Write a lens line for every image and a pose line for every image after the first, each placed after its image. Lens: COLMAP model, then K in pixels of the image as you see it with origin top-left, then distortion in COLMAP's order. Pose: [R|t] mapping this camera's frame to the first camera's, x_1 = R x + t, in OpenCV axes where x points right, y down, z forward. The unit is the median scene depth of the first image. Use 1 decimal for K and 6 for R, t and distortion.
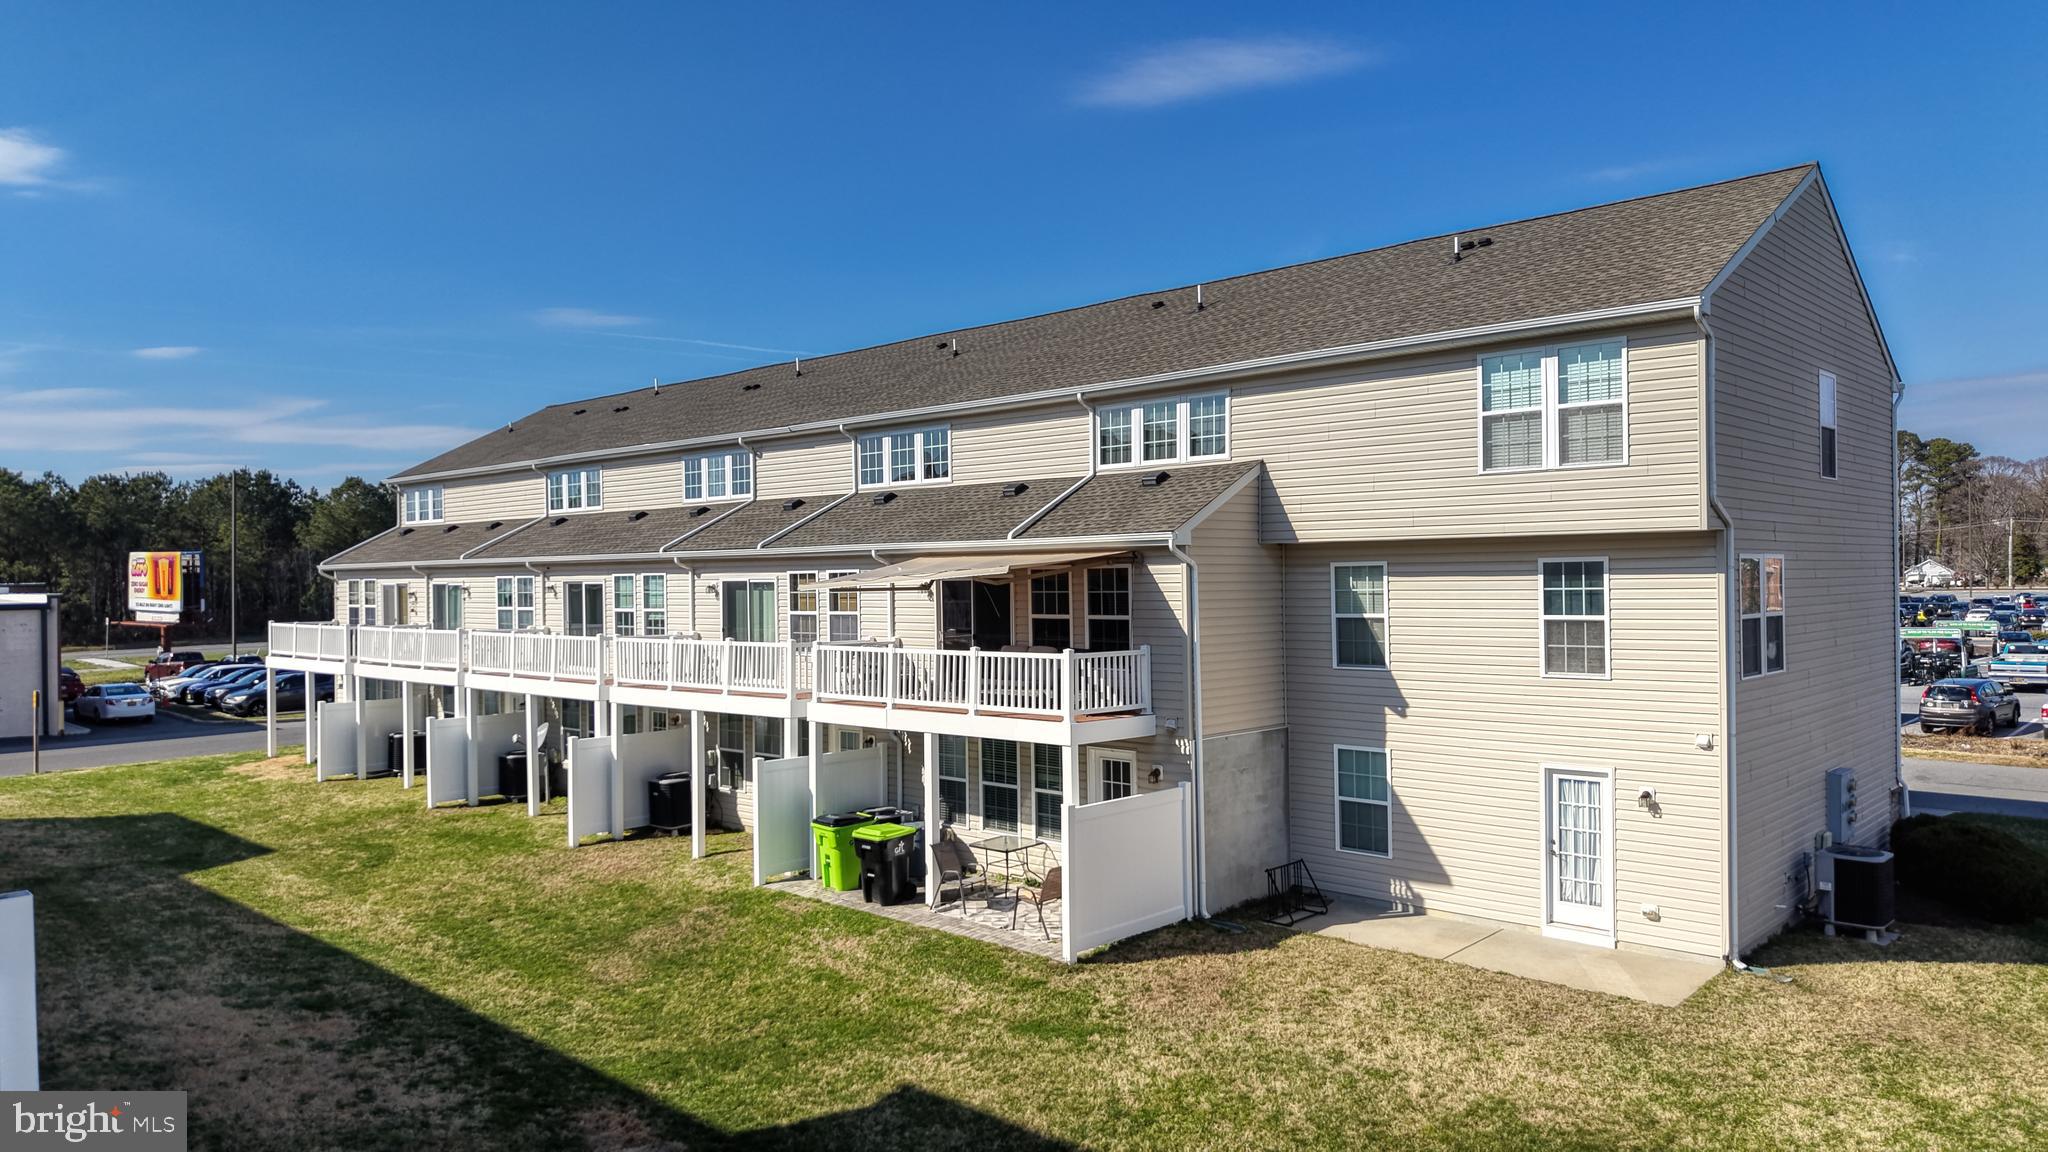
lens RADIAL K [[1387.4, 0, 1010.7], [0, 1387.4, 566.4], [0, 0, 1]] dist [-0.002667, -0.002084]
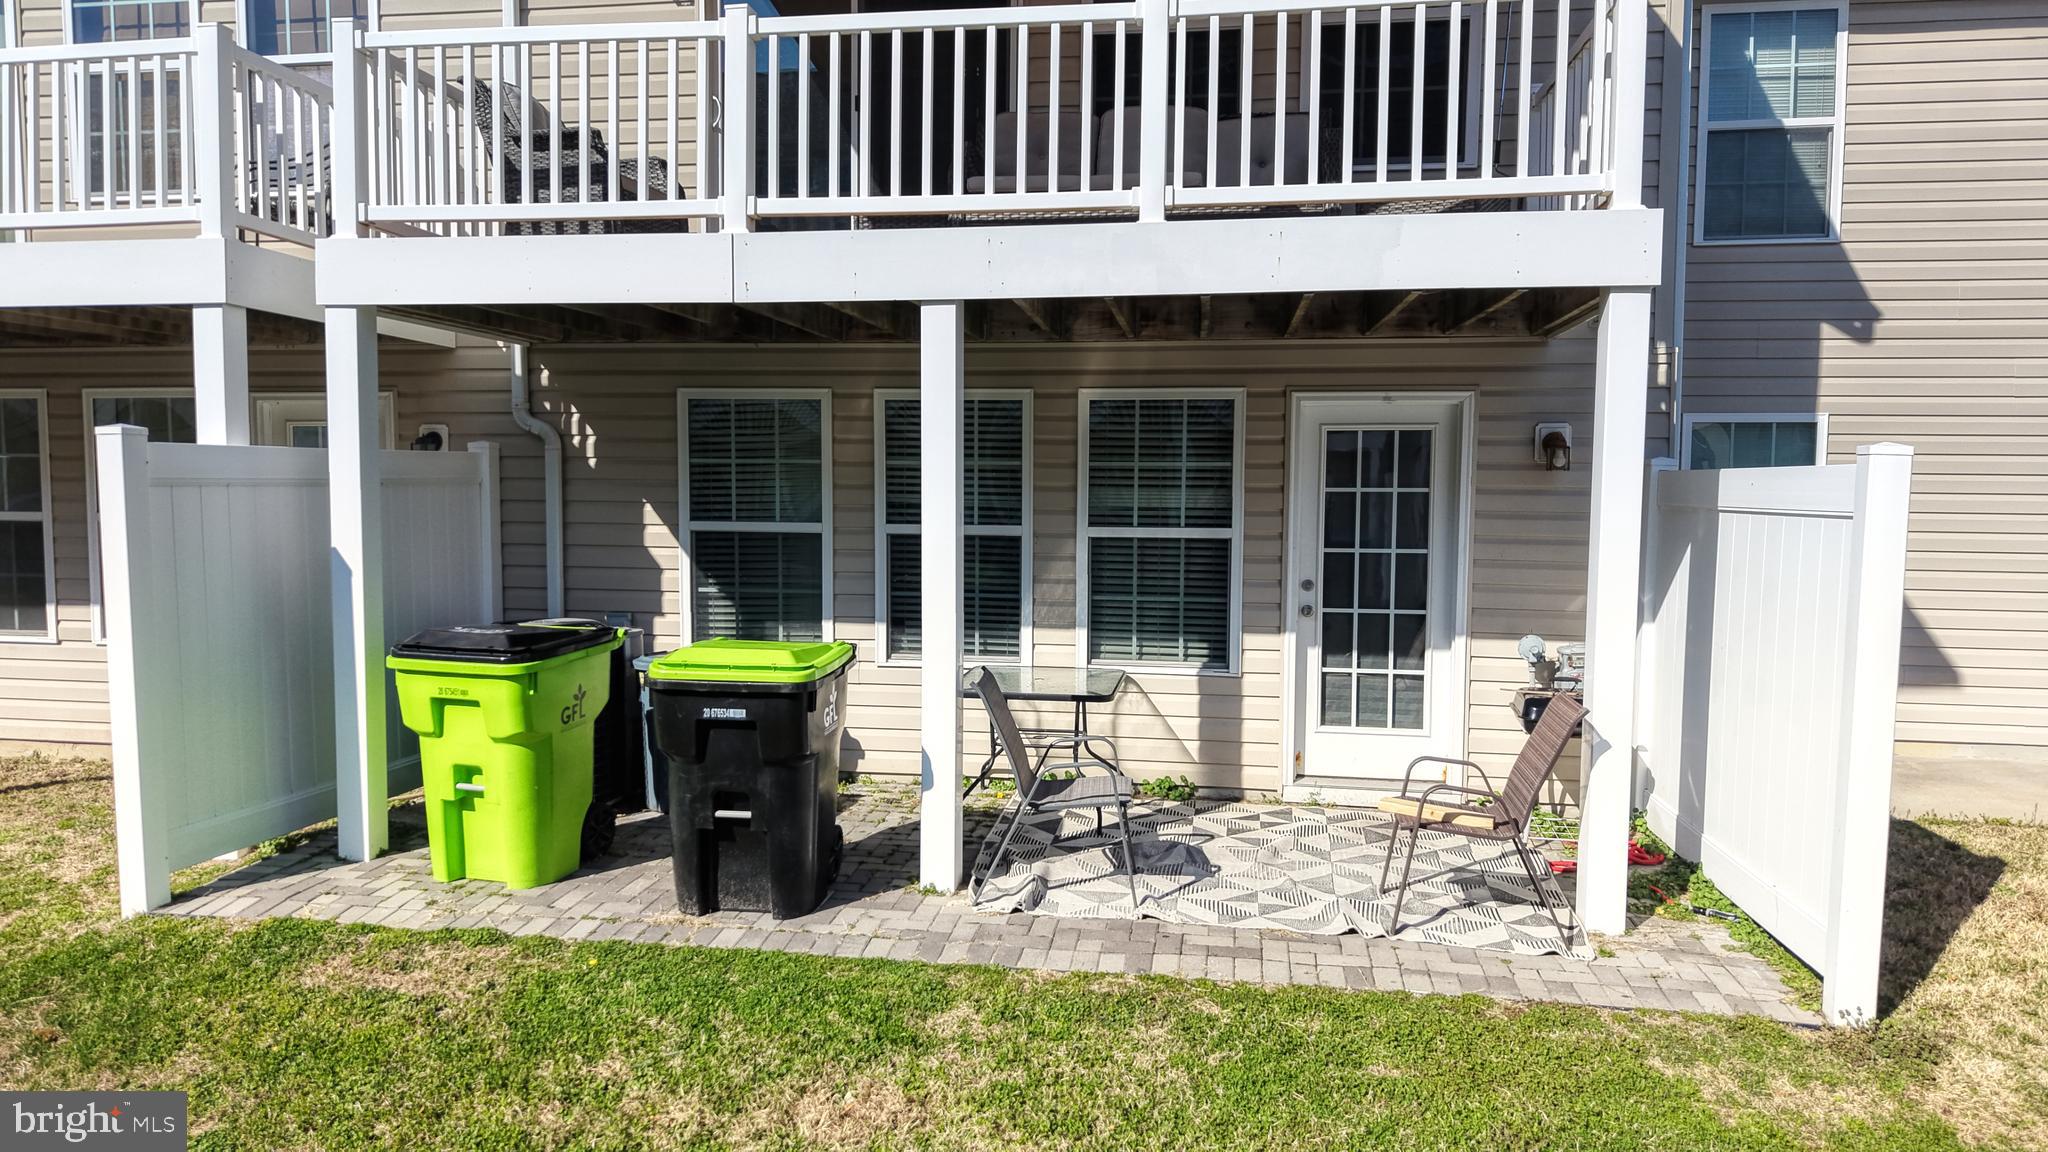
lens RADIAL K [[1369.0, 0, 1019.8], [0, 1369.0, 617.4], [0, 0, 1]] dist [0.032039, -0.054398]
pose [[0.818928, -0.037147, 0.572693, -0.212958], [-0.021476, 0.995220, 0.095263, 0.160547], [-0.573495, -0.090313, 0.814216, 0.768647]]
